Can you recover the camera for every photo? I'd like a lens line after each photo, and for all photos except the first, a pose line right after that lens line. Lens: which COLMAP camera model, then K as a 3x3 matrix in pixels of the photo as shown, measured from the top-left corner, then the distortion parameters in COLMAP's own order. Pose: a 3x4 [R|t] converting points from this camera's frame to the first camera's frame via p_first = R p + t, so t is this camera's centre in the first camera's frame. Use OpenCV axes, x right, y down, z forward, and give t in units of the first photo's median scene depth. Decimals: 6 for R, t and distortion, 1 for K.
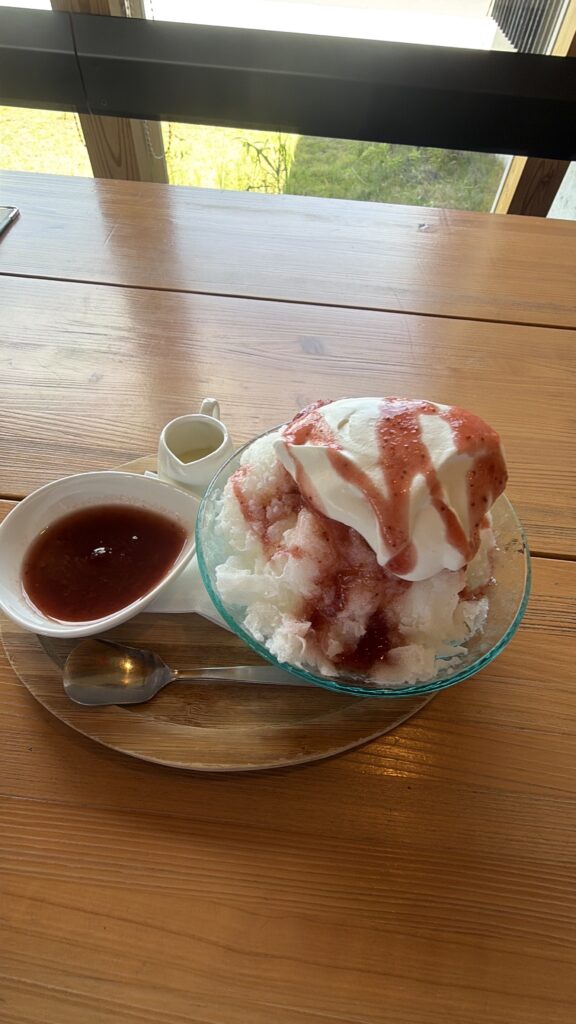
lens RADIAL K [[465.5, 0, 297.0], [0, 465.5, 513.8], [0, 0, 1]] dist [-0.005437, 0.001936]
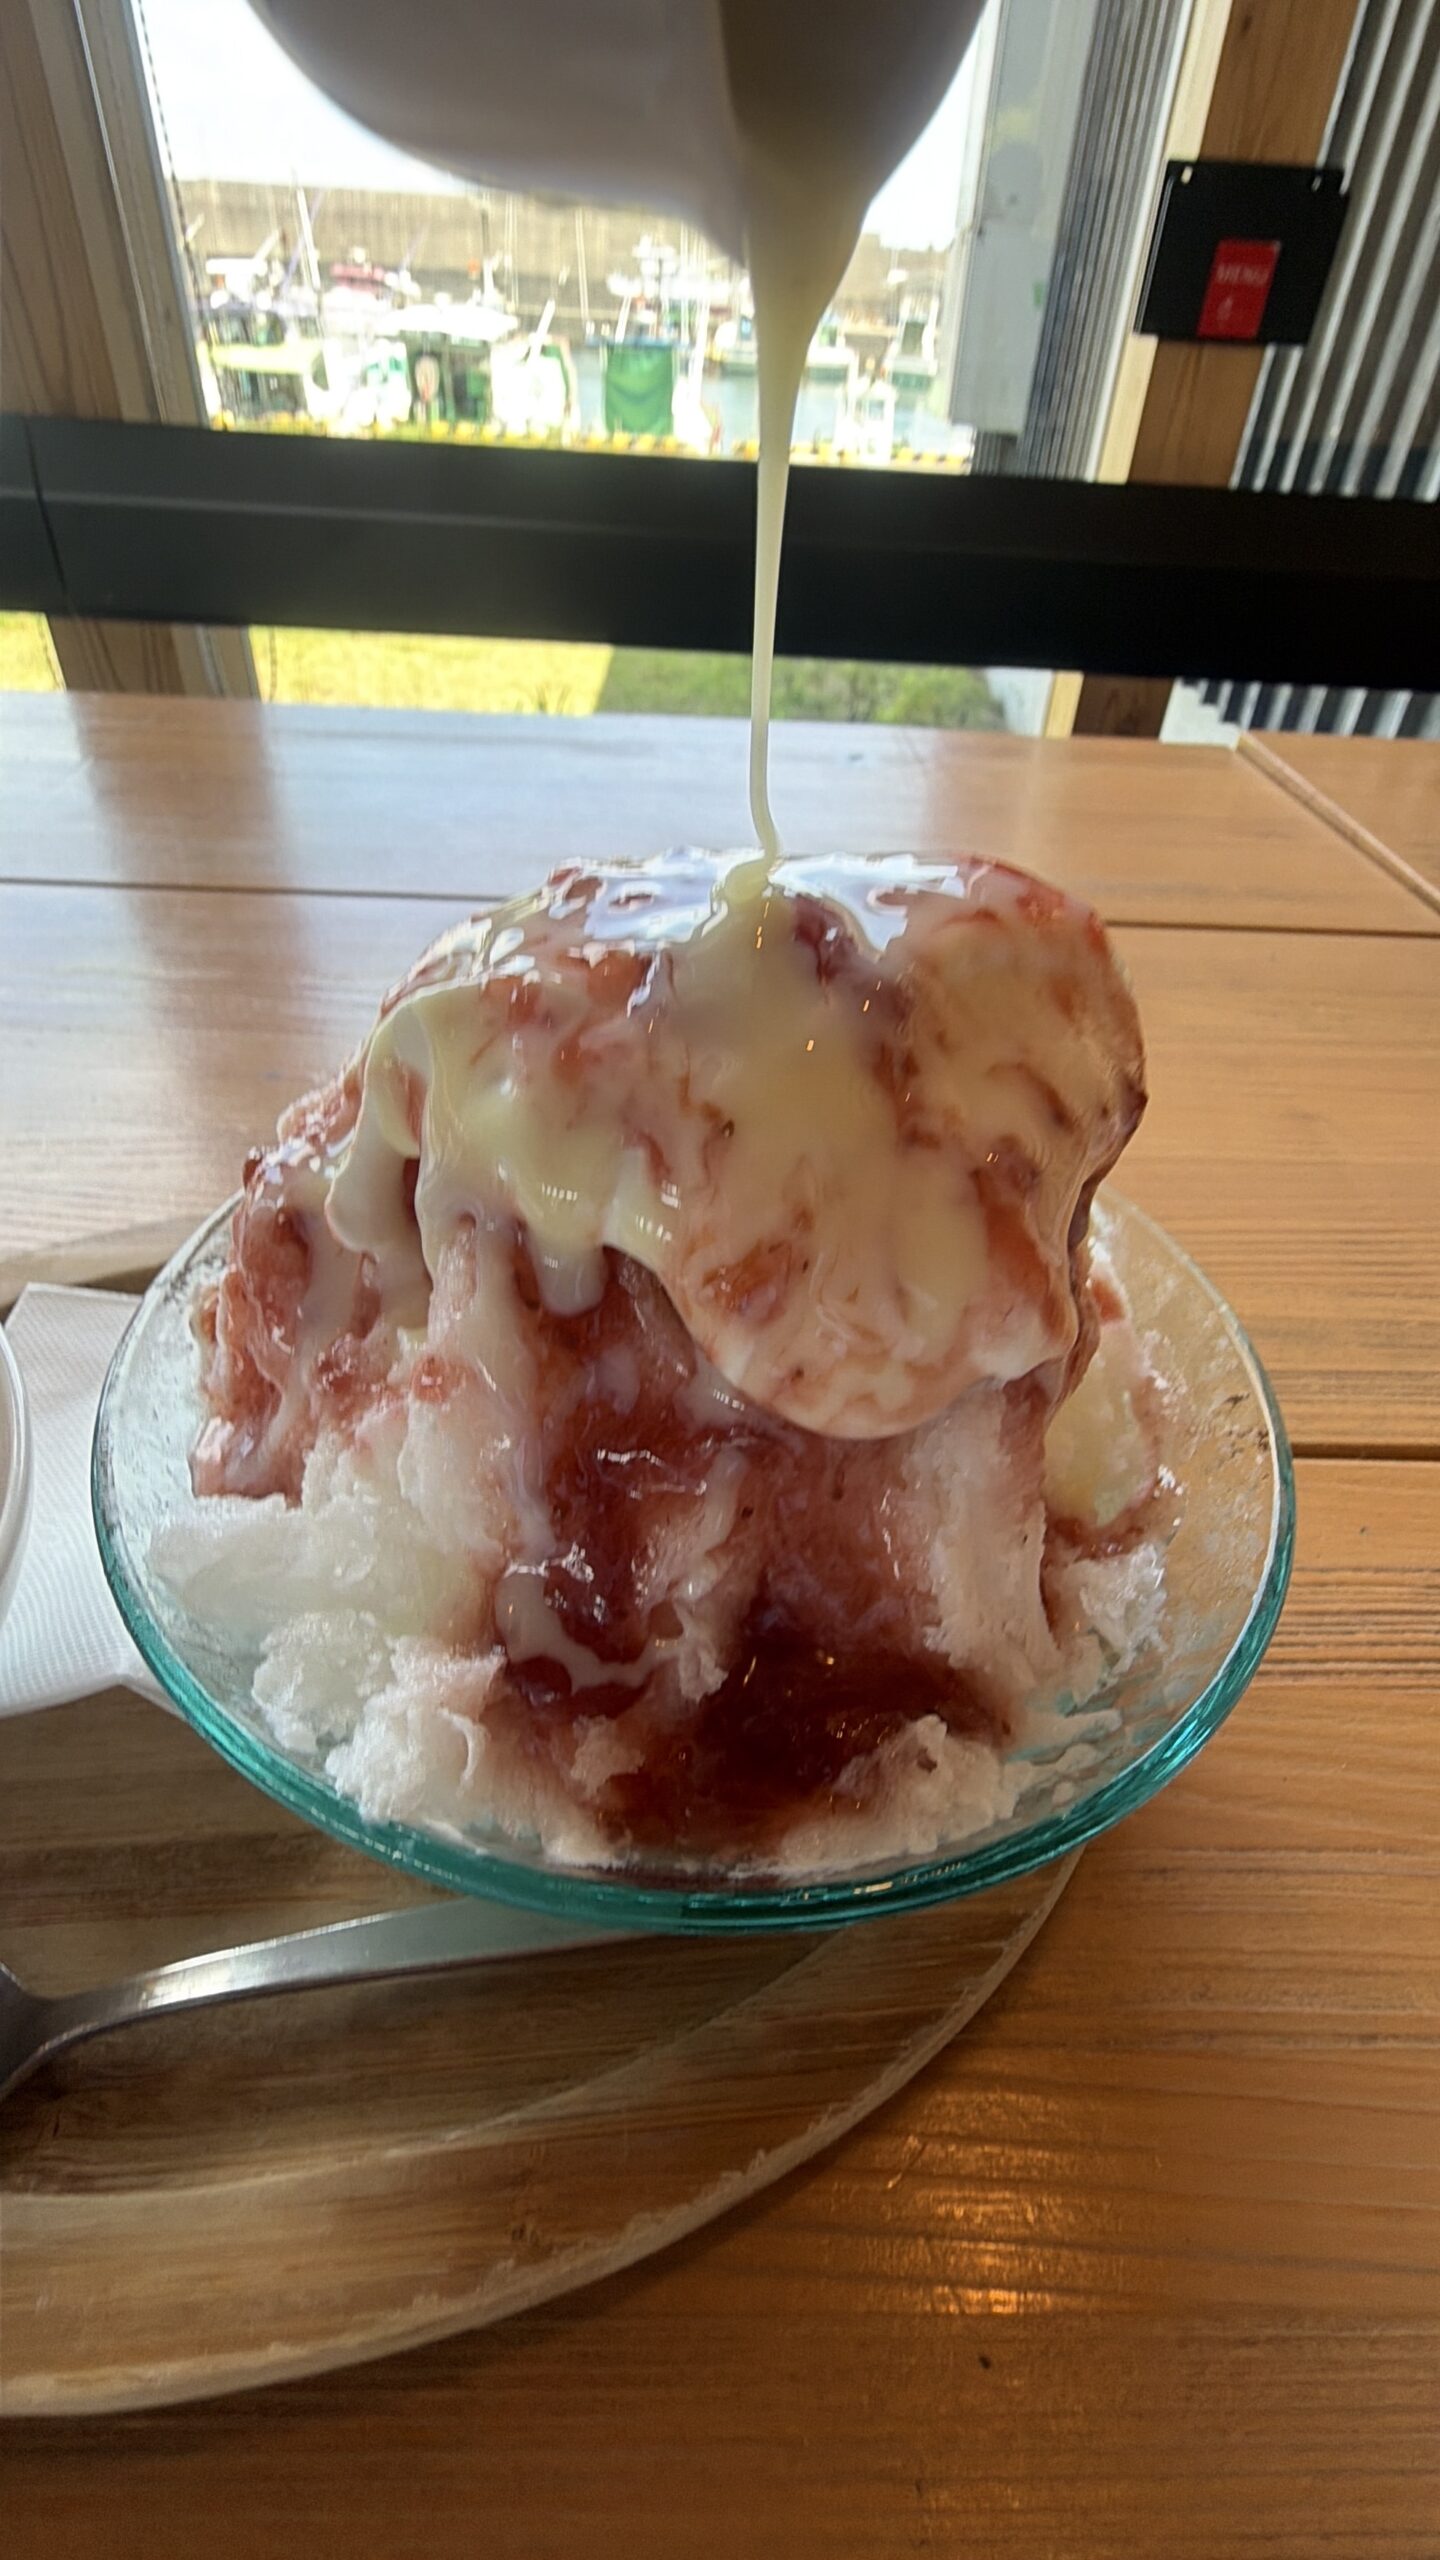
lens RADIAL K [[1163.8, 0, 737.2], [0, 1163.8, 1286.4], [0, 0, 1]] dist [-0.005437, 0.001936]
pose [[0.993513, -0.076200, 0.084409, 0.109202], [0.093943, 0.968252, -0.231653, 0.181392], [-0.064077, 0.238080, 0.969130, 0.299817]]
